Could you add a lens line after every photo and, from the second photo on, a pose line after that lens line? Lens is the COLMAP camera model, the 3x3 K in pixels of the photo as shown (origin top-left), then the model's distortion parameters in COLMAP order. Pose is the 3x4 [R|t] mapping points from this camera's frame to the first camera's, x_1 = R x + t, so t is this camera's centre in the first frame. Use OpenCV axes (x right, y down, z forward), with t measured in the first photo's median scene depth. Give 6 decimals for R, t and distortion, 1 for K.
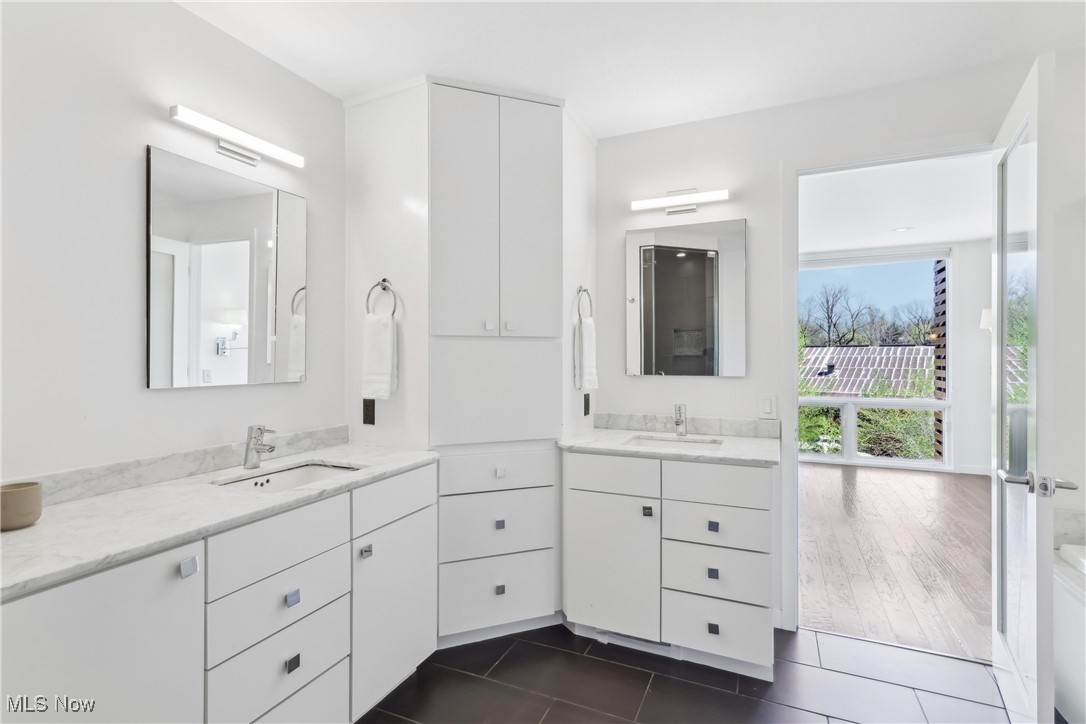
lens RADIAL K [[515.2, 0, 543.0], [0, 515.2, 362.0], [0, 0, 1]] dist [0.001340, 0.000078]
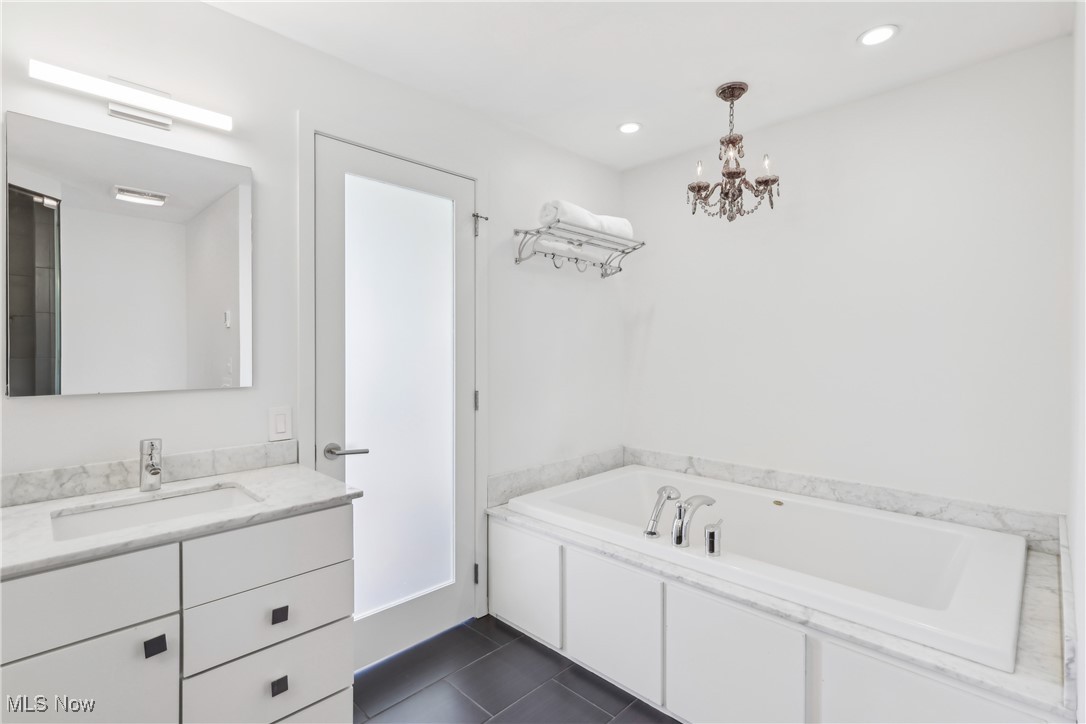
lens RADIAL K [[501.1, 0, 543.0], [0, 501.1, 362.0], [0, 0, 1]] dist [0.016807, -0.000019]
pose [[0.349277, -0.012811, 0.936932, -0.129015], [0.012578, 0.999881, 0.008983, -0.008272], [-0.936935, 0.008647, 0.349397, 0.358190]]
